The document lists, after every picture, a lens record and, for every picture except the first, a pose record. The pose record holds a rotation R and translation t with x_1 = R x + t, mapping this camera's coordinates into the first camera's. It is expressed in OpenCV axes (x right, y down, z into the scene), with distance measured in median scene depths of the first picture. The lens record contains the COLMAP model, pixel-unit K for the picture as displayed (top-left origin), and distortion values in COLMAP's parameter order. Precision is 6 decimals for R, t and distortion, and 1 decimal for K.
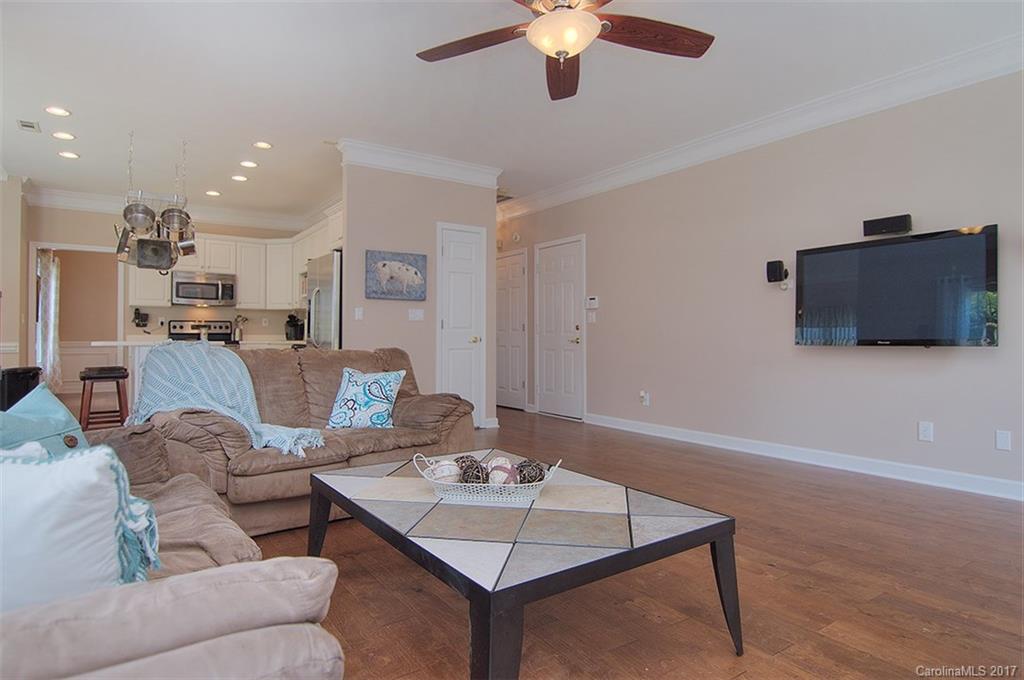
lens RADIAL K [[571.7, 0, 511.5], [0, 571.7, 344.3], [0, 0, 1]] dist [0.001138, 0.000894]
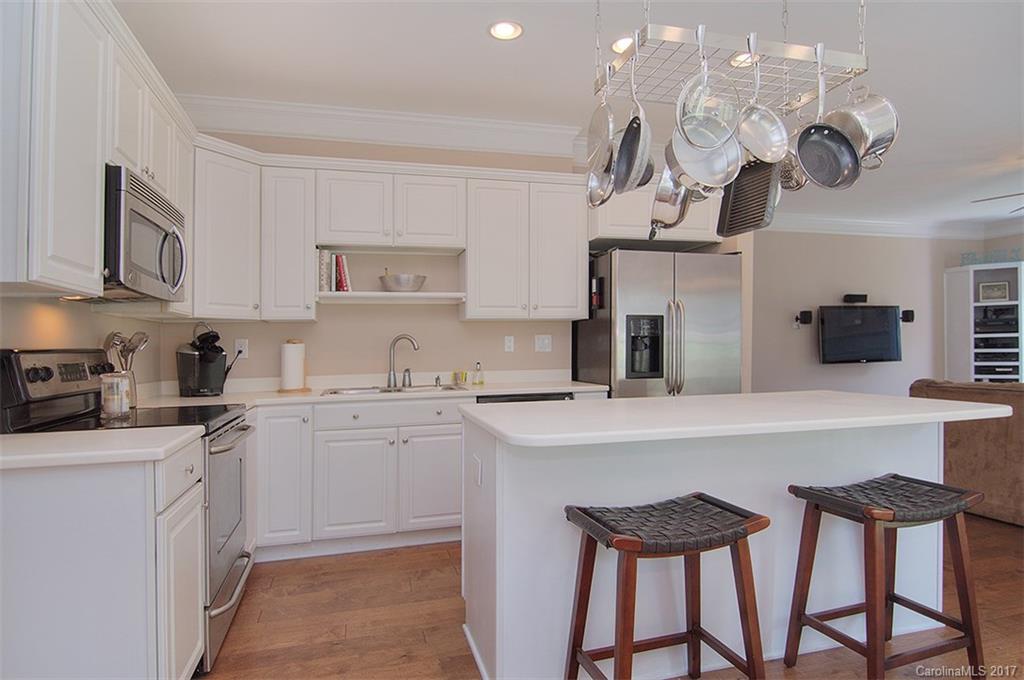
lens RADIAL K [[593.3, 0, 513.2], [0, 593.3, 345.0], [0, 0, 1]] dist [0.000086, -0.000050]
pose [[0.334692, -0.000144, 0.942328, -0.768433], [0.028240, 0.999552, -0.009878, -0.034676], [-0.941904, 0.029917, 0.334546, 0.705696]]
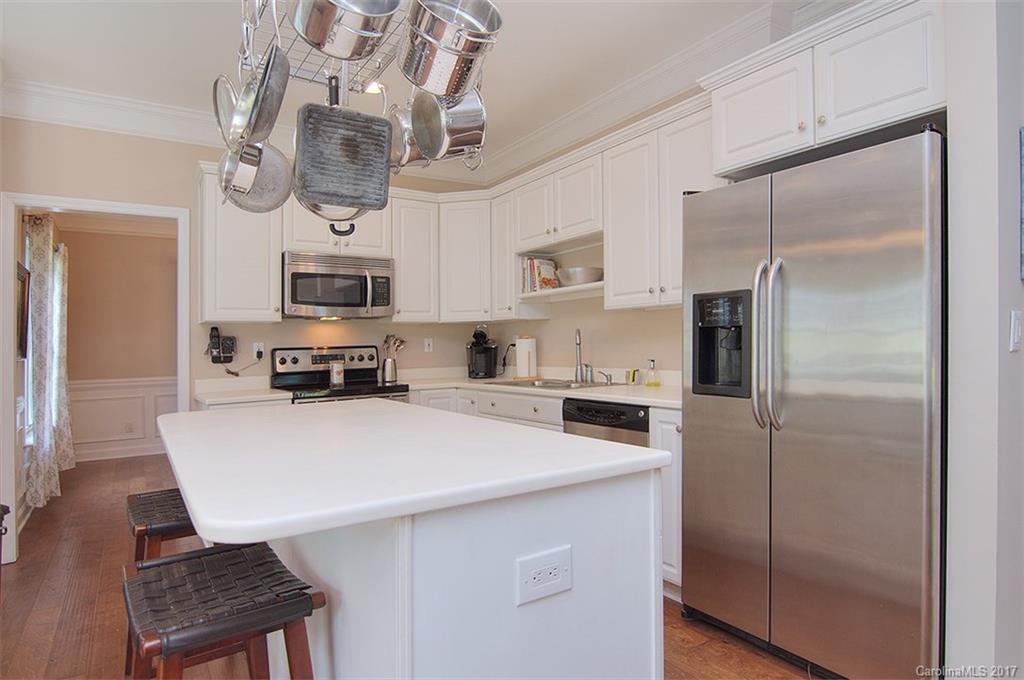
lens RADIAL K [[575.6, 0, 512.0], [0, 575.6, 340.0], [0, 0, 1]] dist [-0.001588, -0.000875]
pose [[0.999567, -0.023934, -0.017104, -0.369570], [0.023599, 0.999531, -0.019522, -0.033837], [0.017563, 0.019110, 0.999663, 0.477633]]
